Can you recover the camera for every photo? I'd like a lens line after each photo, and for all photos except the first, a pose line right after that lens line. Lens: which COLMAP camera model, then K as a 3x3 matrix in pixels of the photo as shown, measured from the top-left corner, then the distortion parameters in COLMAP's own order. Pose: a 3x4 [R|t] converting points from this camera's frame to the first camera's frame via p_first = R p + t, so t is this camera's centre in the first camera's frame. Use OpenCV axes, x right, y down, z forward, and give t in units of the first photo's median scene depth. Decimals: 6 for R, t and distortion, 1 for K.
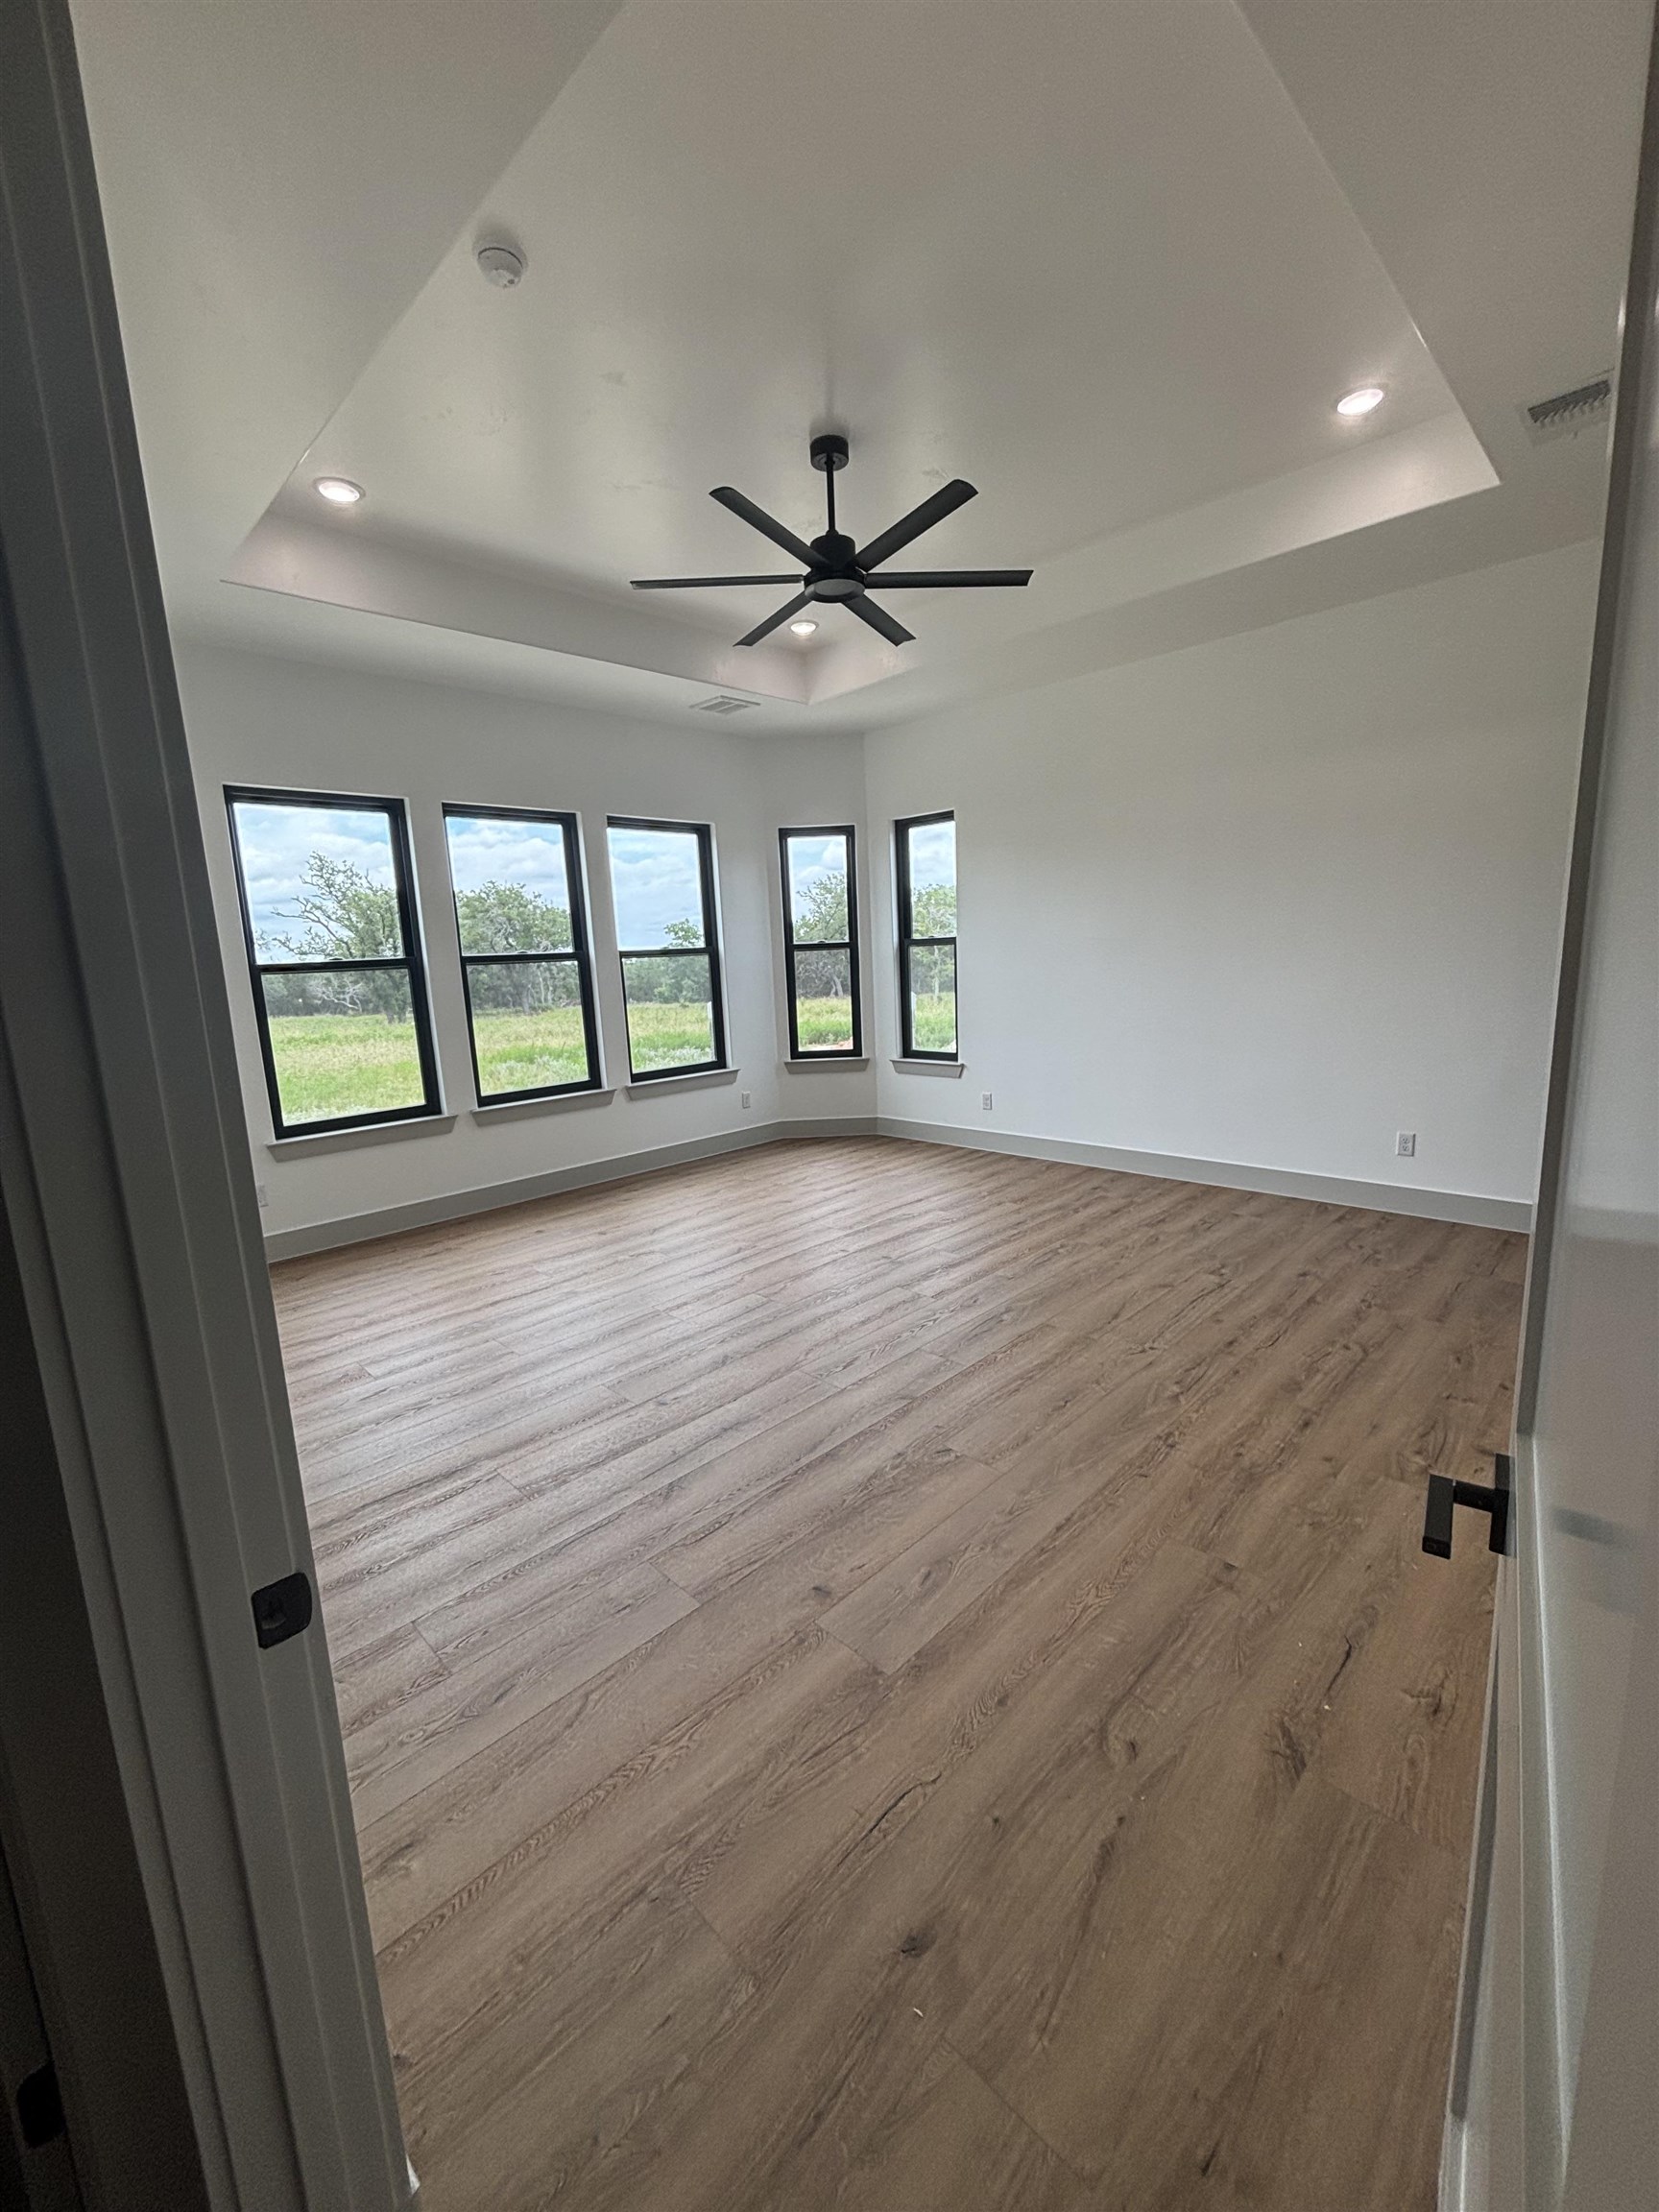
lens RADIAL K [[899.4, 0, 836.3], [0, 899.4, 1105.5], [0, 0, 1]] dist [0.006888, -0.000204]
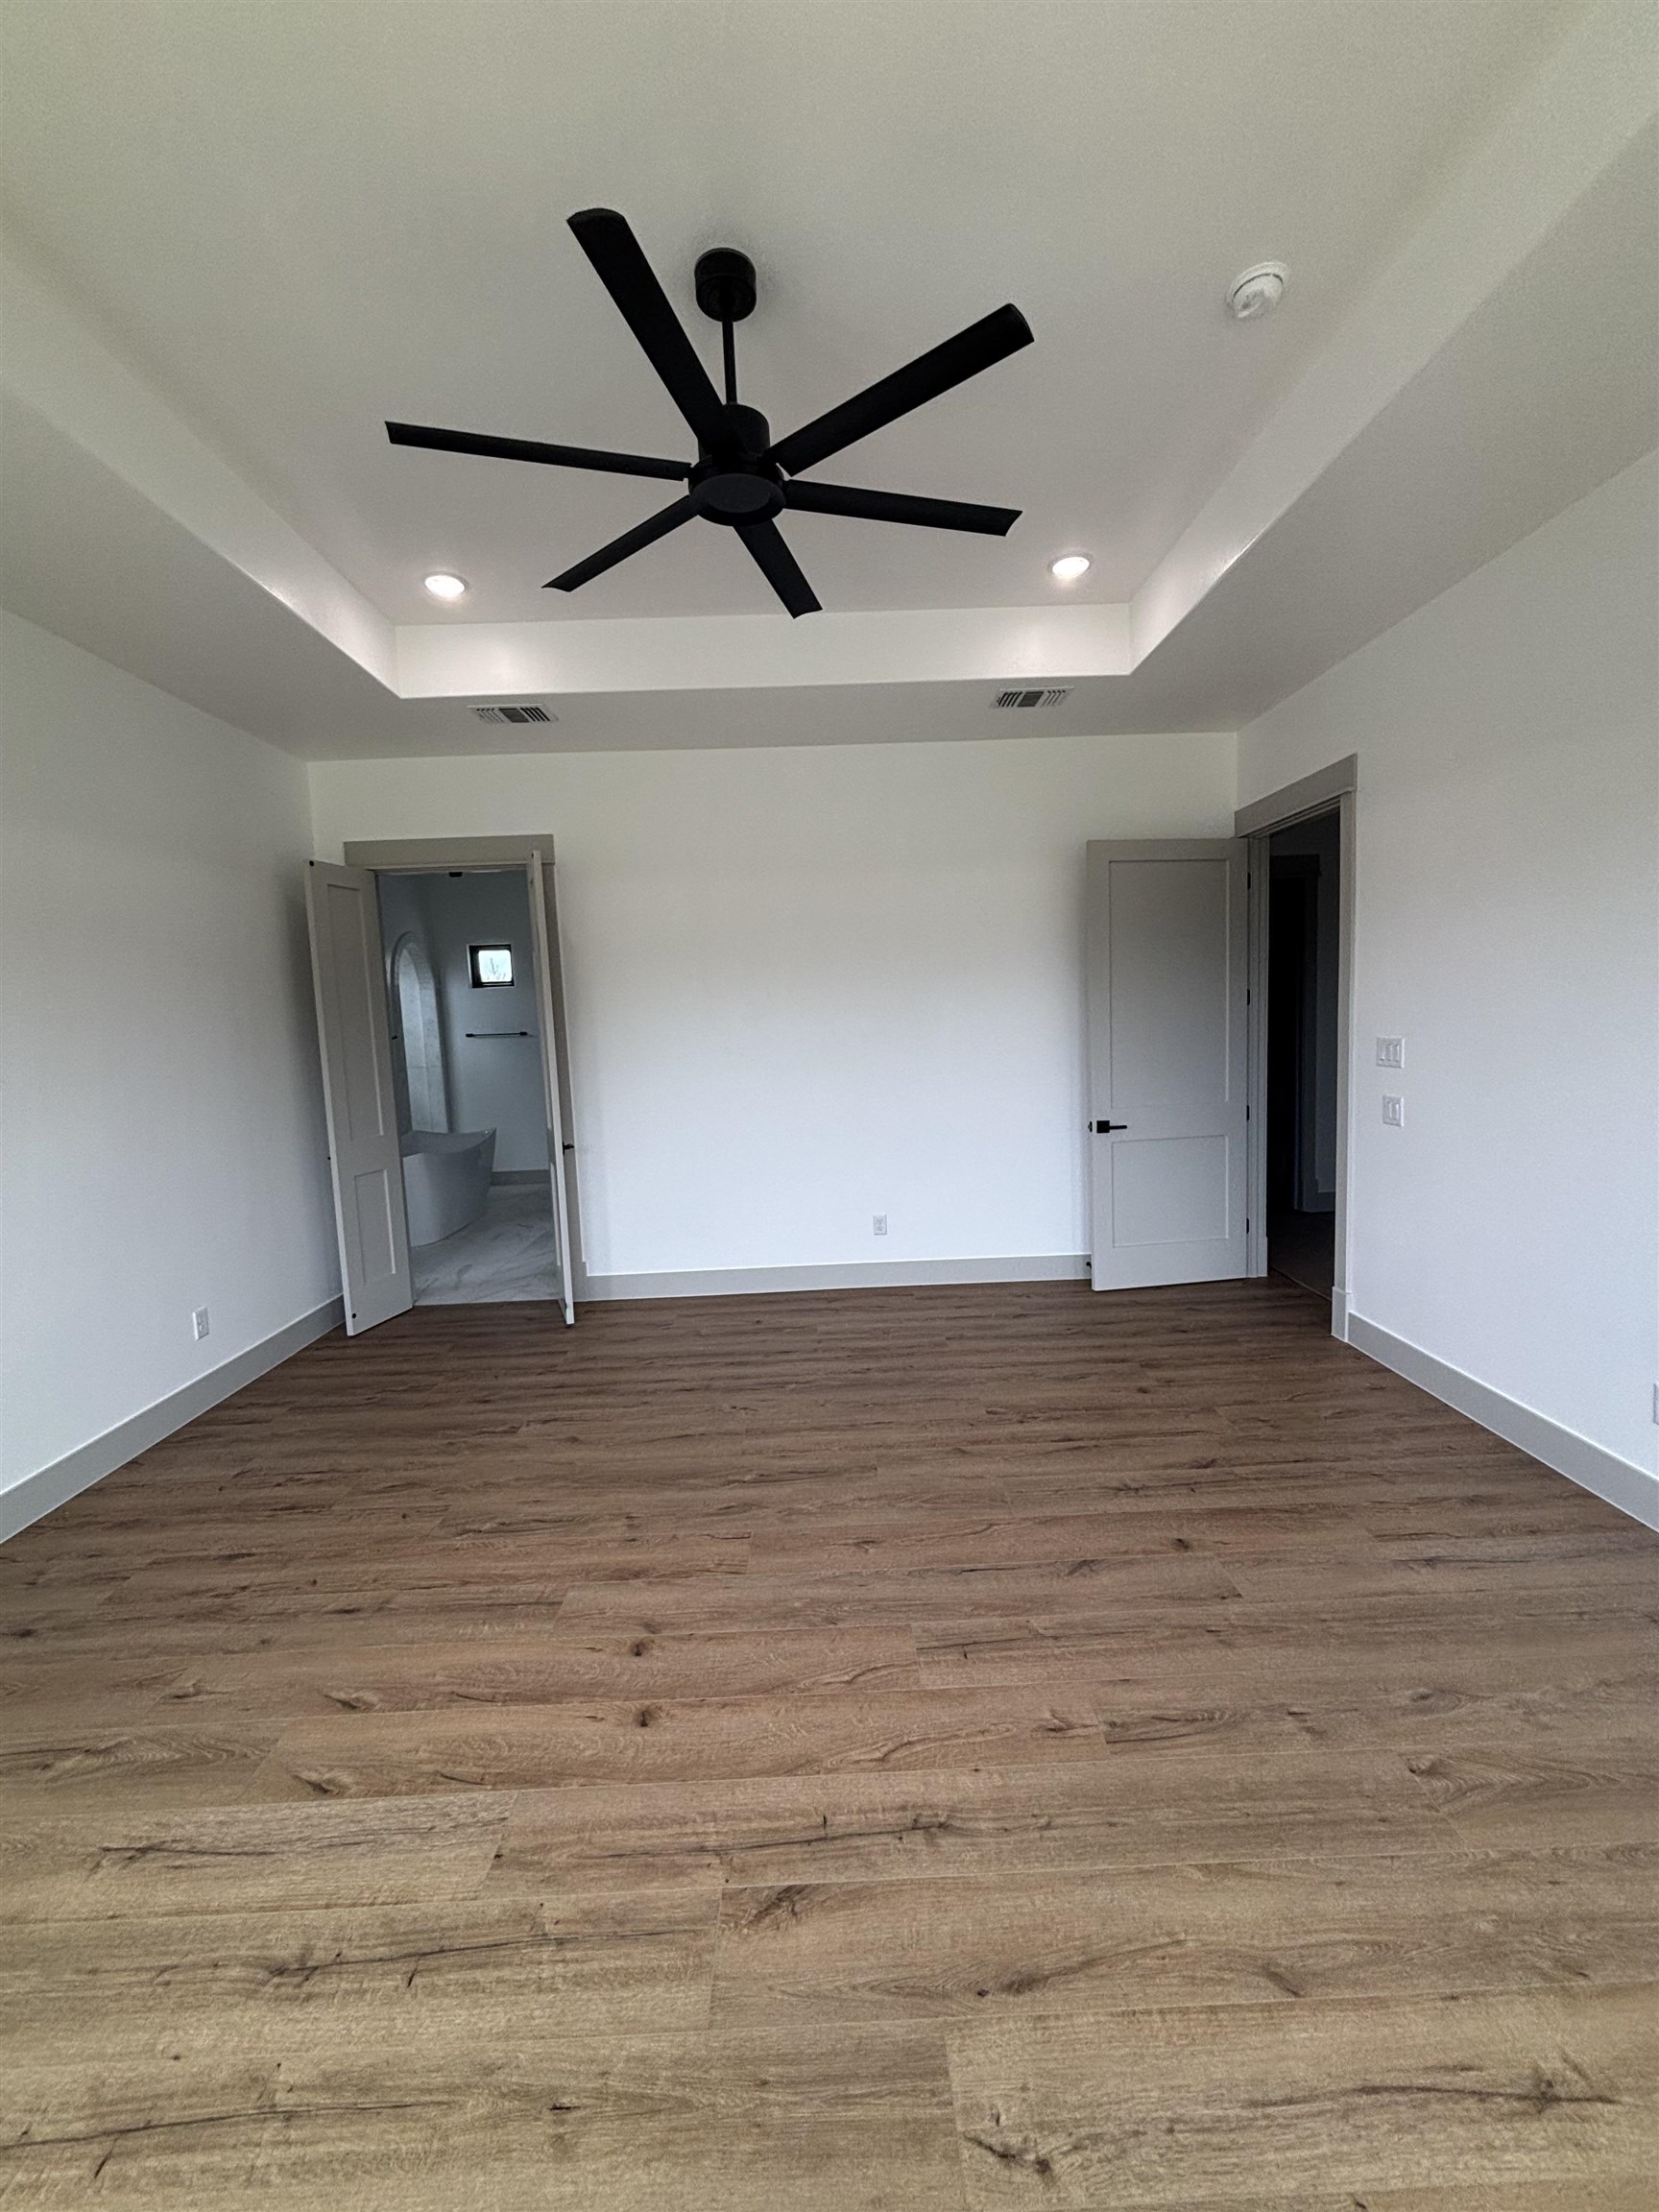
lens RADIAL K [[899.4, 0, 836.3], [0, 899.4, 1105.5], [0, 0, 1]] dist [0.006888, -0.000204]
pose [[-0.718552, -0.001797, 0.695471, -0.337567], [0.186617, 0.962825, 0.195298, -0.186559], [-0.669968, 0.270119, -0.691505, 1.031472]]
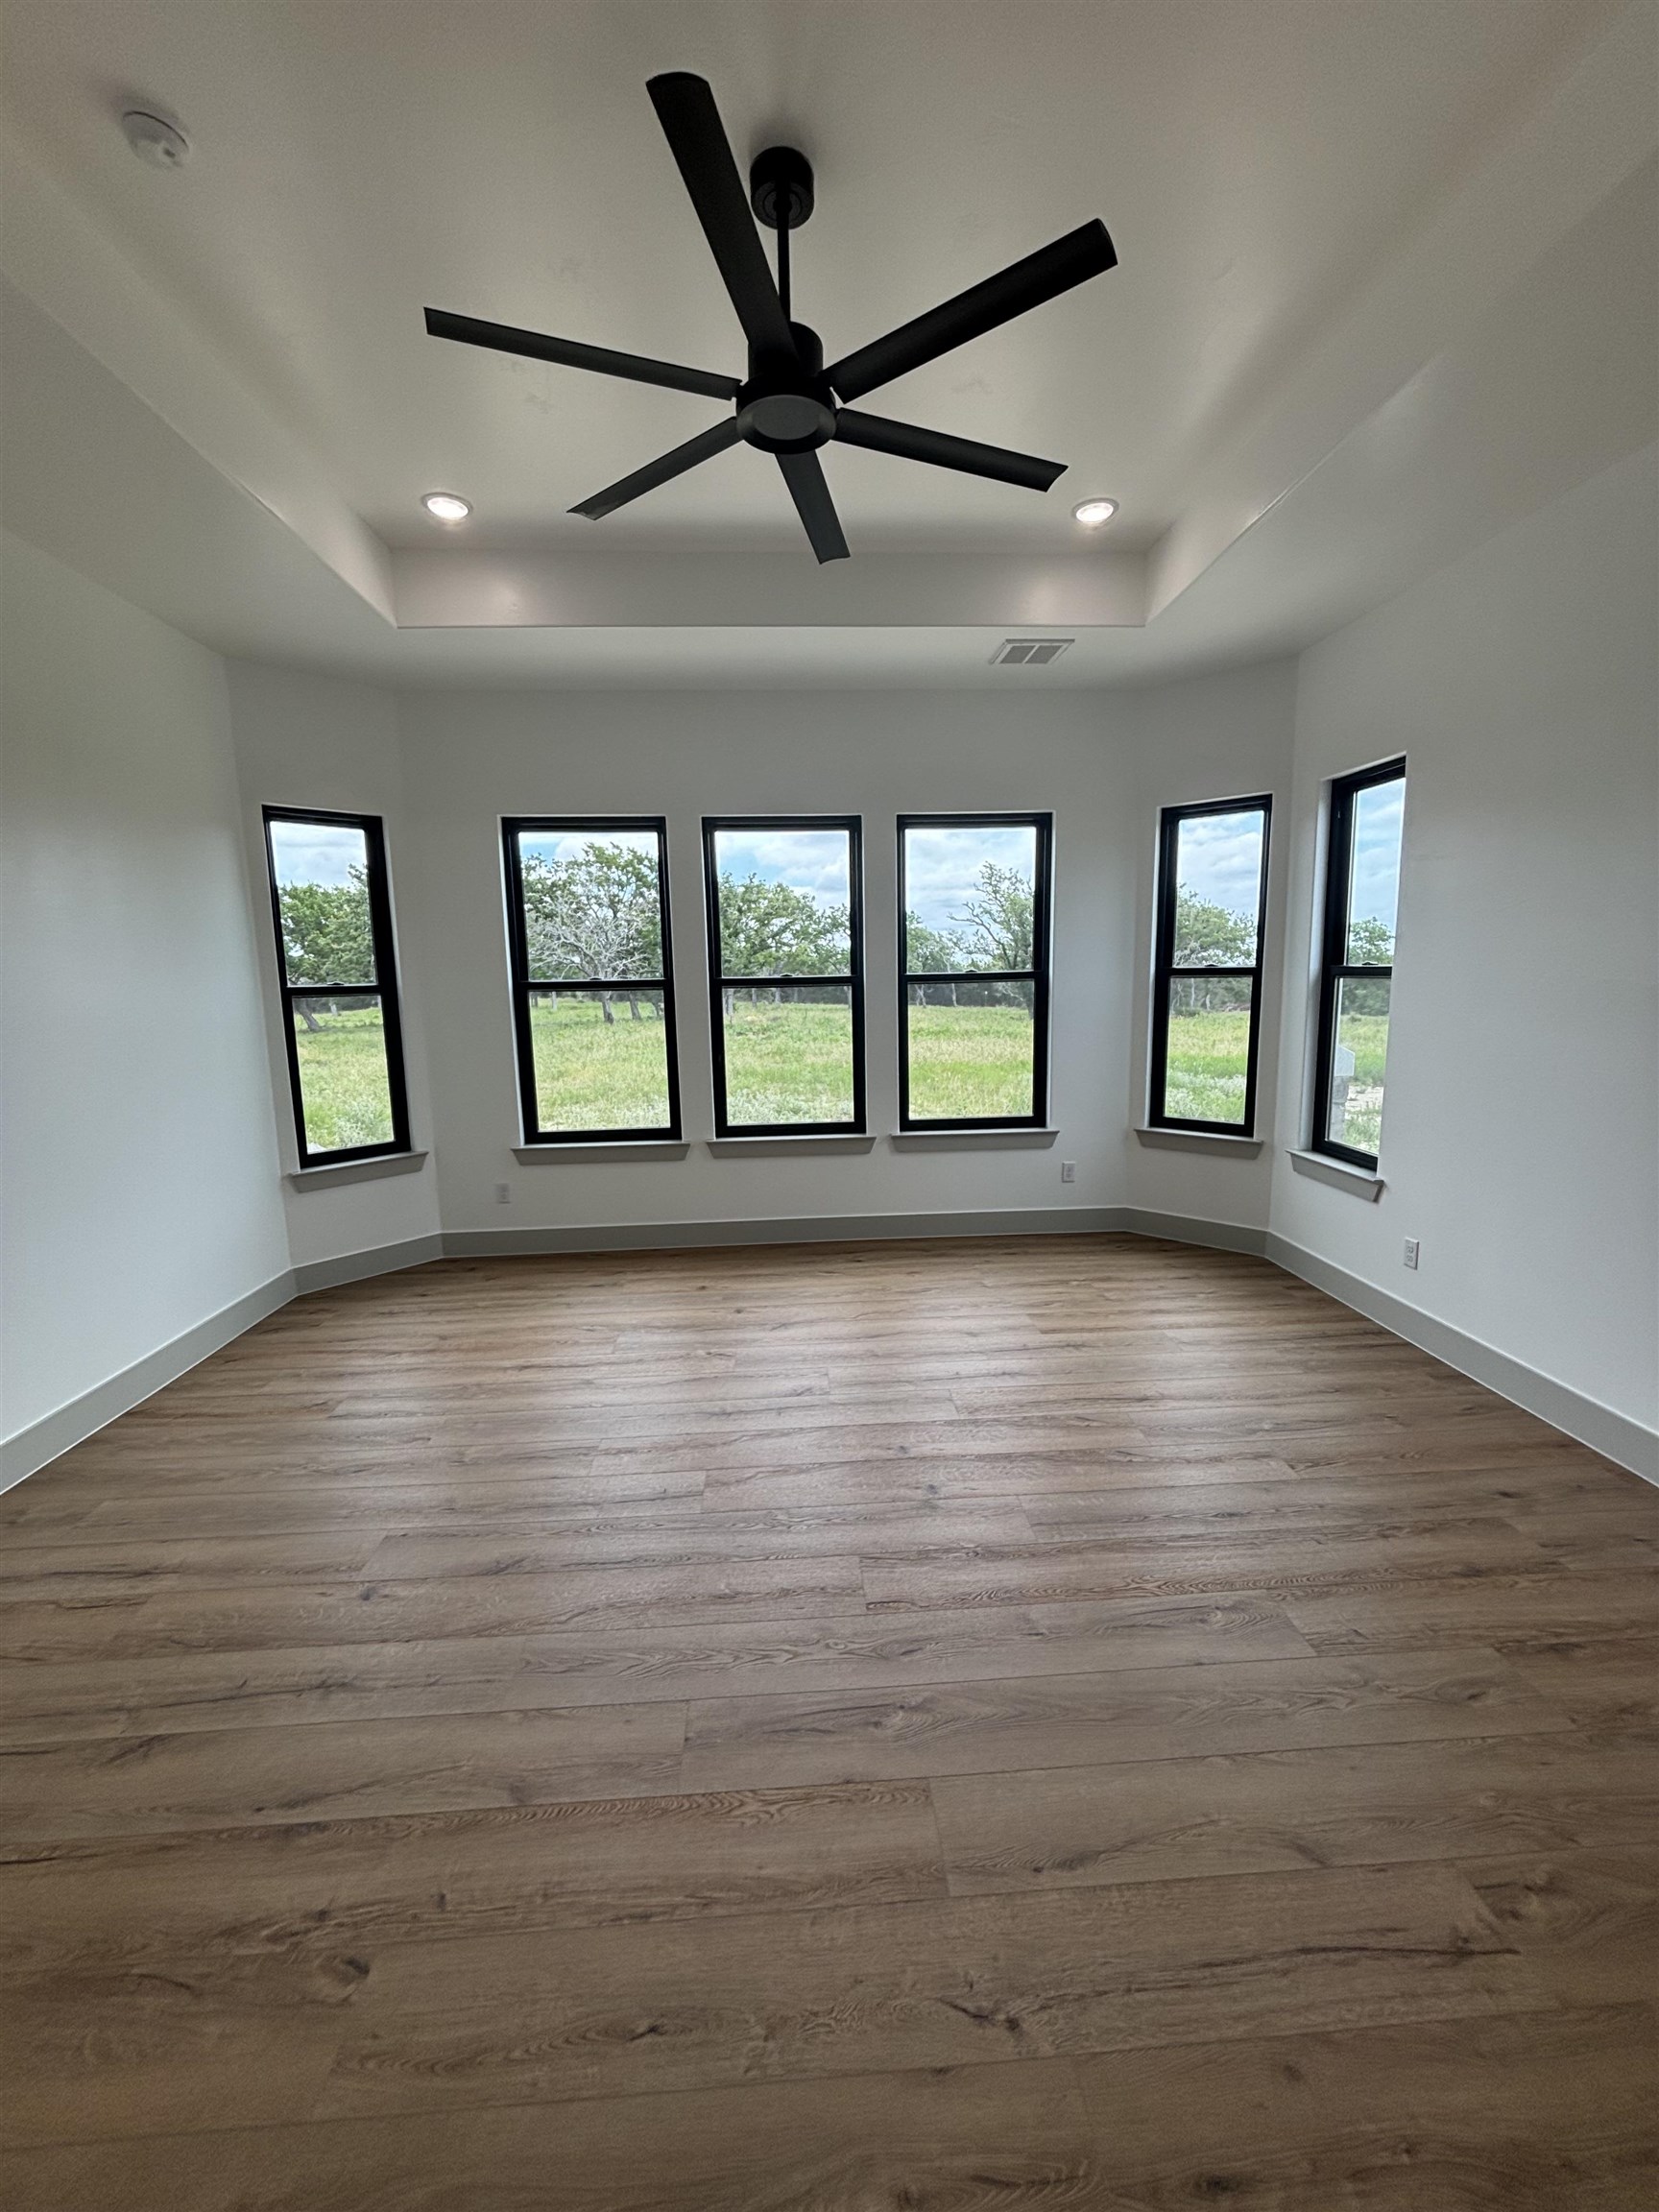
lens RADIAL K [[894.4, 0, 833.5], [0, 894.4, 1098.4], [0, 0, 1]] dist [0.002946, -0.007278]
pose [[0.741303, 0.123932, -0.659629, 0.327369], [-0.127260, 0.990930, 0.043160, -0.101342], [0.658995, 0.051949, 0.750351, 0.404435]]
